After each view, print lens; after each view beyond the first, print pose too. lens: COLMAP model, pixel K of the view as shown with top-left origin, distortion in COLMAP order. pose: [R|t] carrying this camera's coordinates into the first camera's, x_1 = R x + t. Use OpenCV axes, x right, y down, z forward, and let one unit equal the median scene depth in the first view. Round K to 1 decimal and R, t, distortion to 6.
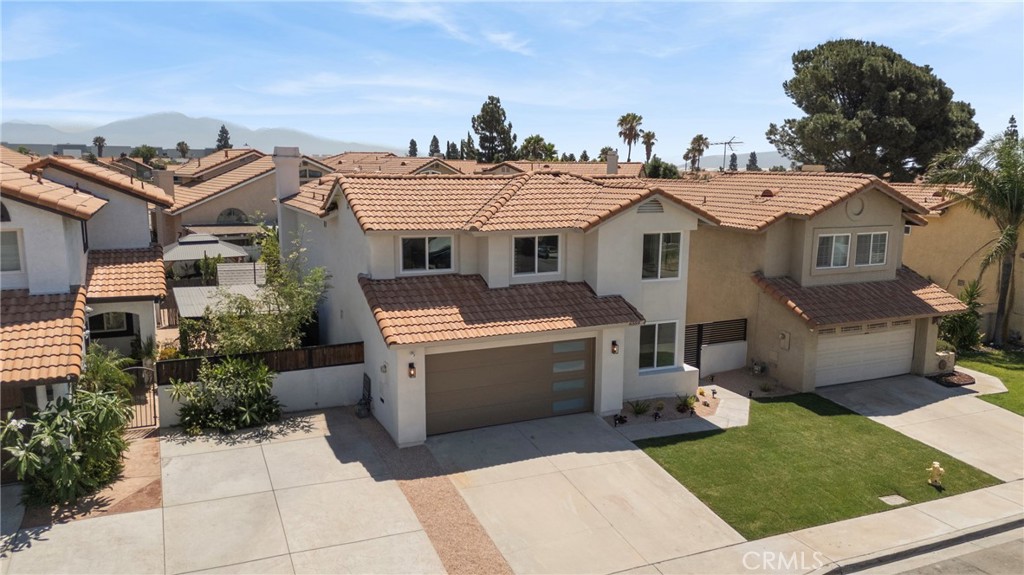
lens RADIAL K [[753.5, 0, 512.0], [0, 753.5, 287.5], [0, 0, 1]] dist [0.084762, -0.108636]
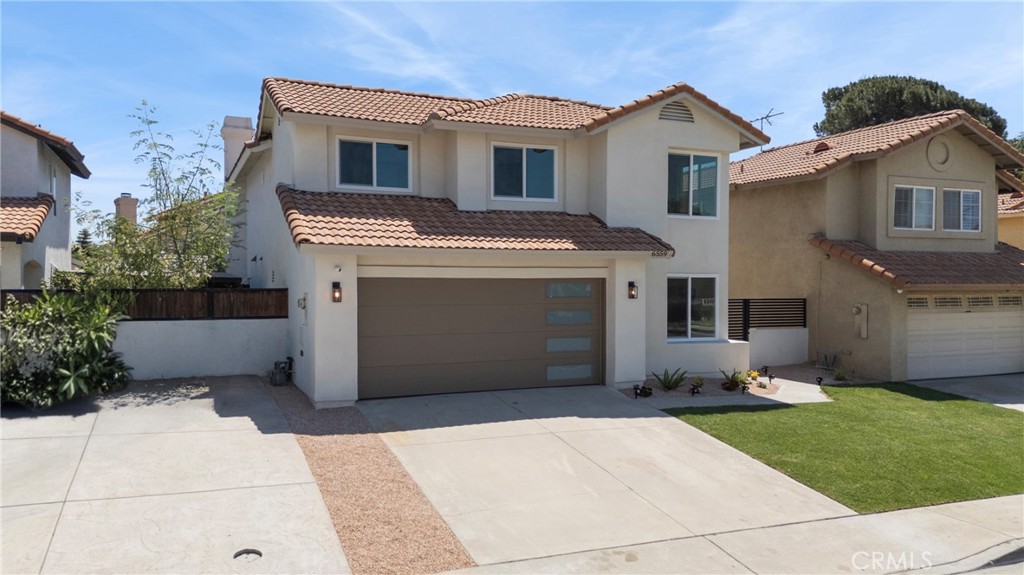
lens RADIAL K [[762.0, 0, 512.0], [0, 762.0, 287.5], [0, 0, 1]] dist [0.085583, -0.101171]
pose [[0.999638, -0.006133, -0.026188, 0.038701], [0.002053, 0.988218, -0.153040, 0.180862], [0.026818, 0.152931, 0.987873, 0.265777]]
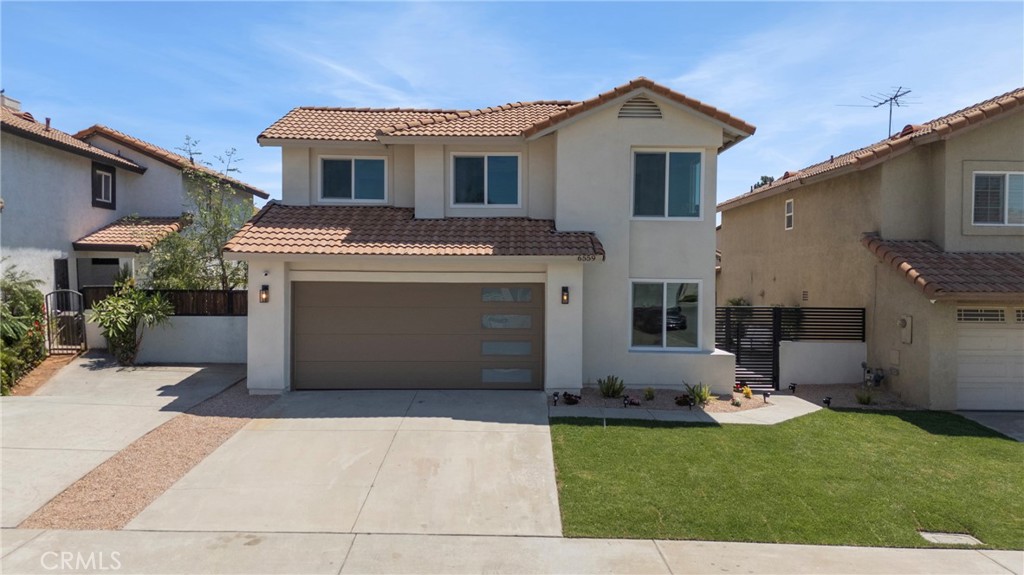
lens RADIAL K [[753.5, 0, 512.0], [0, 753.5, 287.5], [0, 0, 1]] dist [0.084762, -0.108636]
pose [[0.912172, 0.002293, -0.409802, 0.365941], [-0.066910, 0.987399, -0.143409, 0.169976], [0.404309, 0.158233, 0.900831, 0.327743]]
